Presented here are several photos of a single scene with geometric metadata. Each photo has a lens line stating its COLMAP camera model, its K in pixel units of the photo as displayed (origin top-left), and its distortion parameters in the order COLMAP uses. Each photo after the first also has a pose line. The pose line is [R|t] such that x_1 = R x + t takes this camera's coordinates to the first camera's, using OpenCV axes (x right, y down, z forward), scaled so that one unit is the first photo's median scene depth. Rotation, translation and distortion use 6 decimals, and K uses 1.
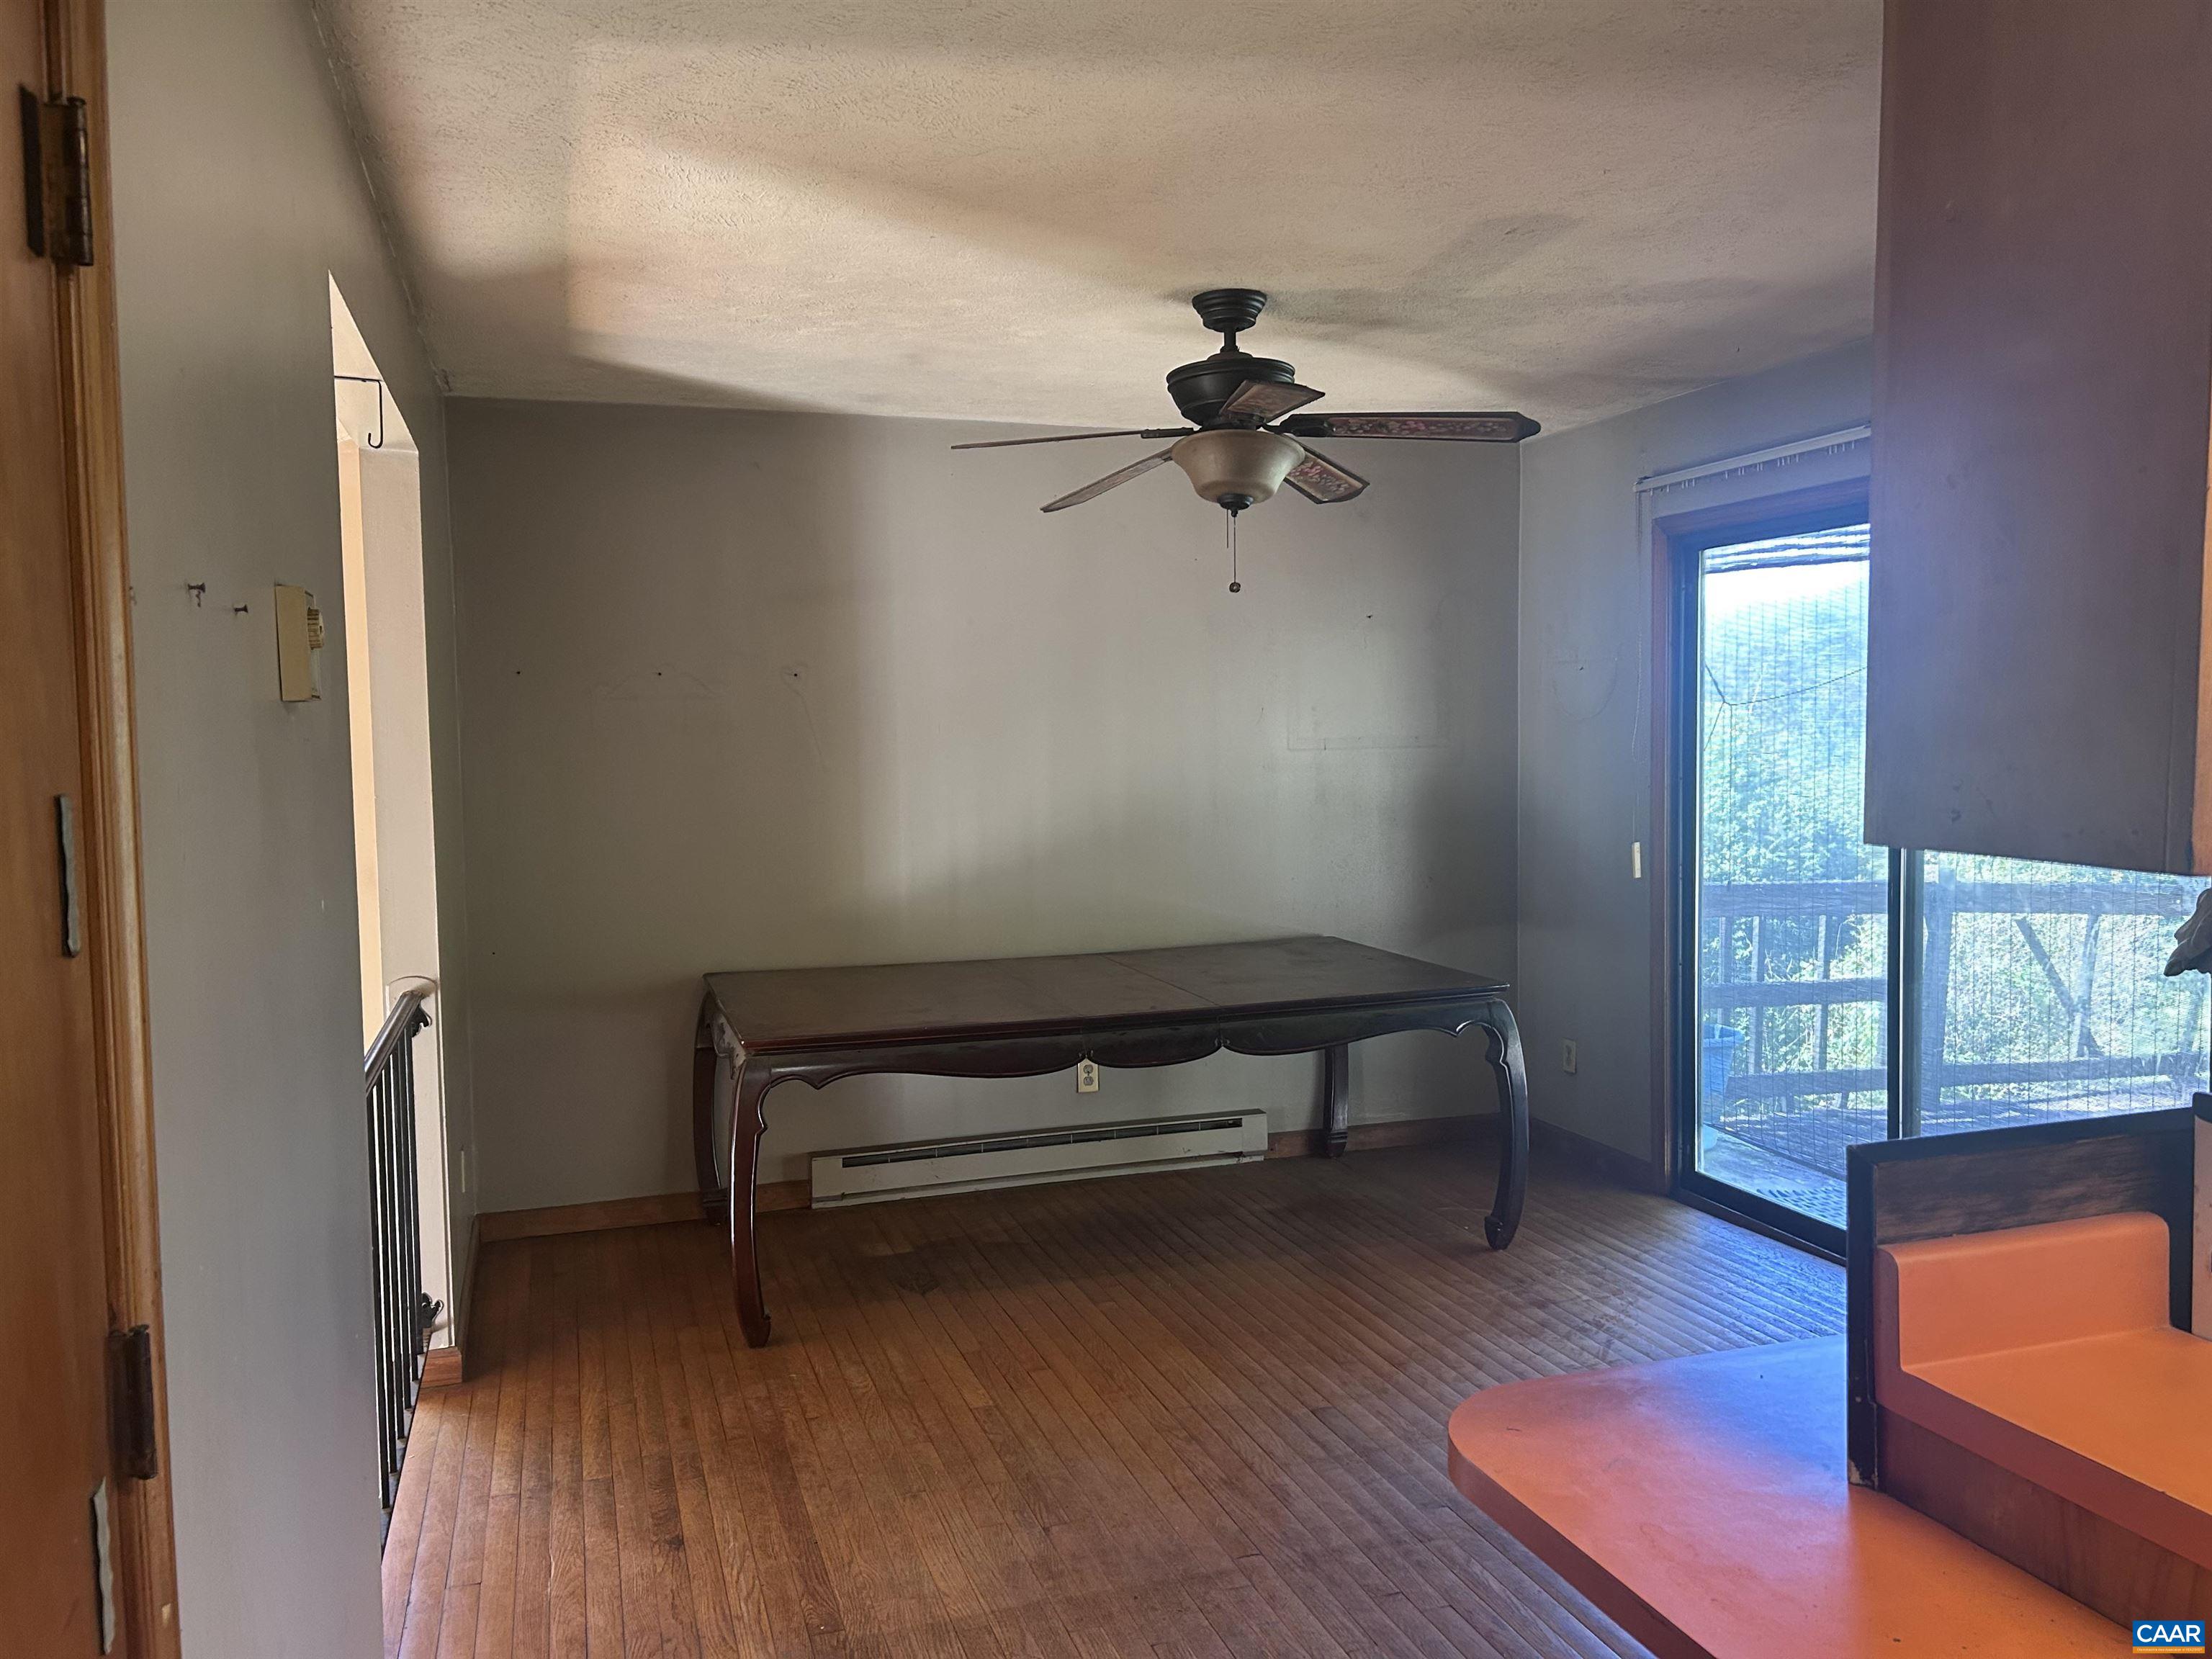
lens RADIAL K [[1687.0, 0, 1106.0], [0, 1687.0, 829.5], [0, 0, 1]] dist [0.066289, -0.001175]
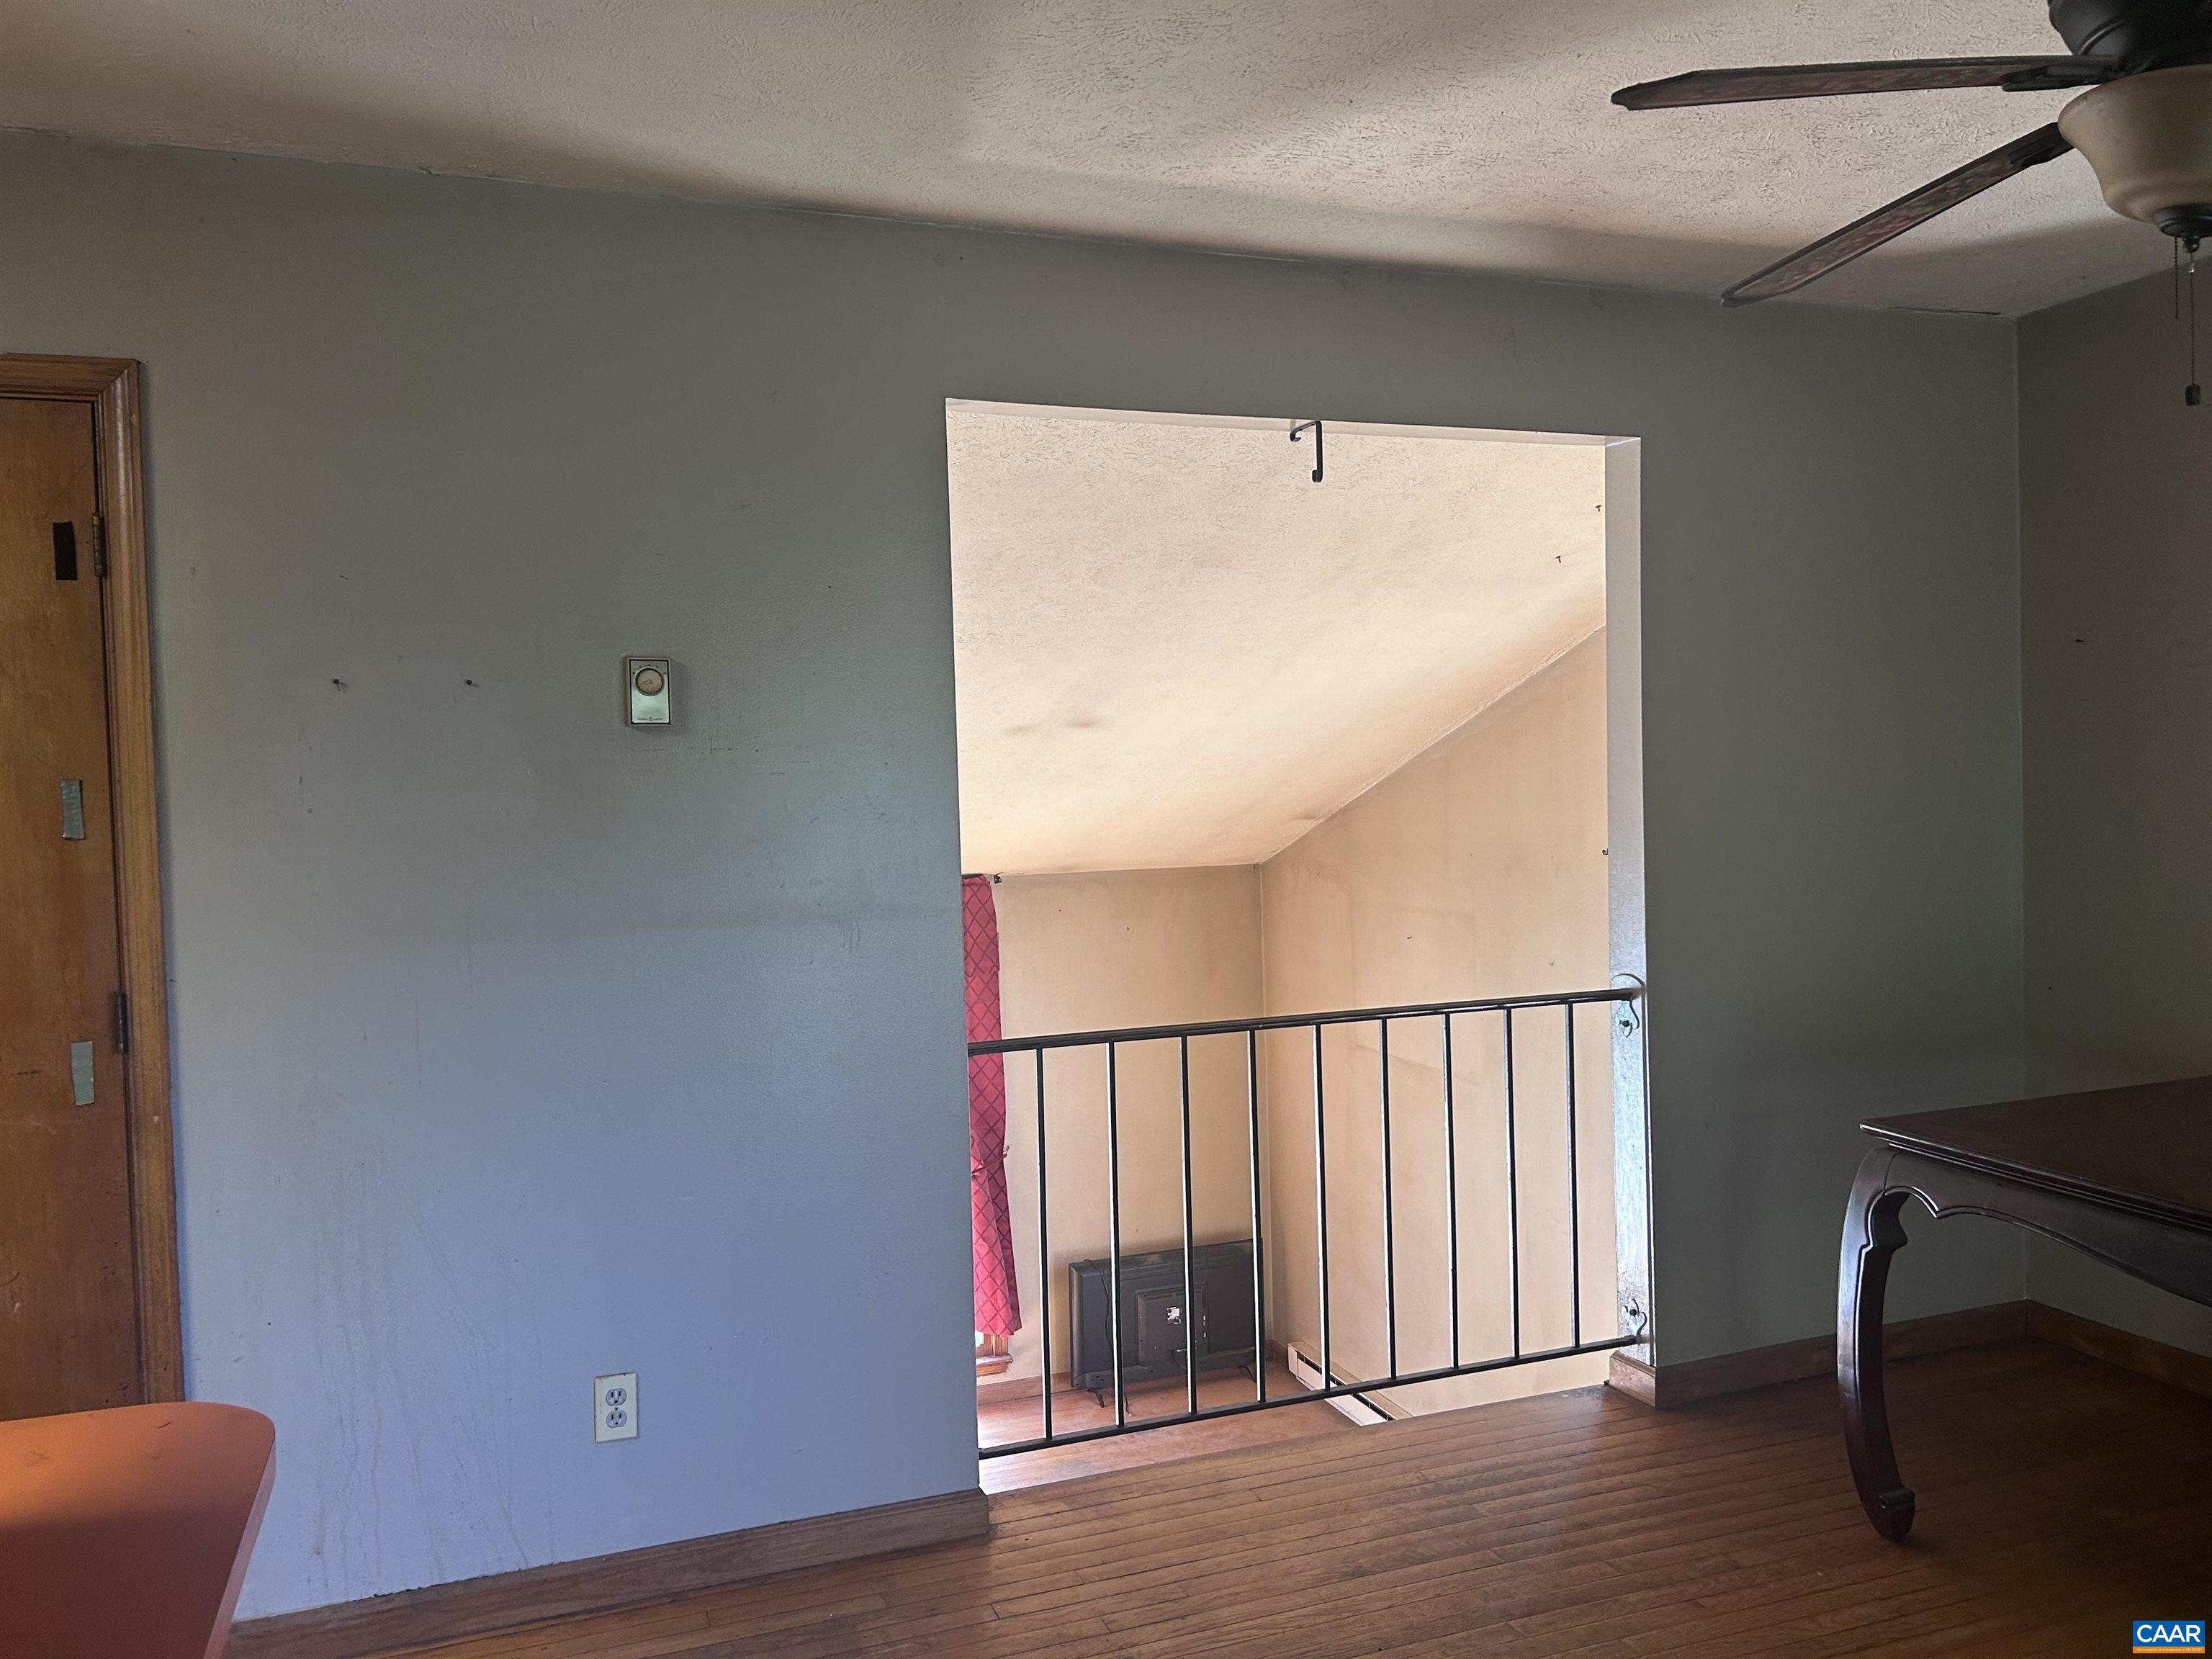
lens RADIAL K [[1687.0, 0, 1106.0], [0, 1687.0, 829.5], [0, 0, 1]] dist [0.066289, -0.001175]
pose [[0.053565, 0.043069, -0.997635, 0.631580], [-0.030550, 0.998672, 0.041474, -0.032494], [0.998097, 0.028256, 0.054810, 0.739826]]
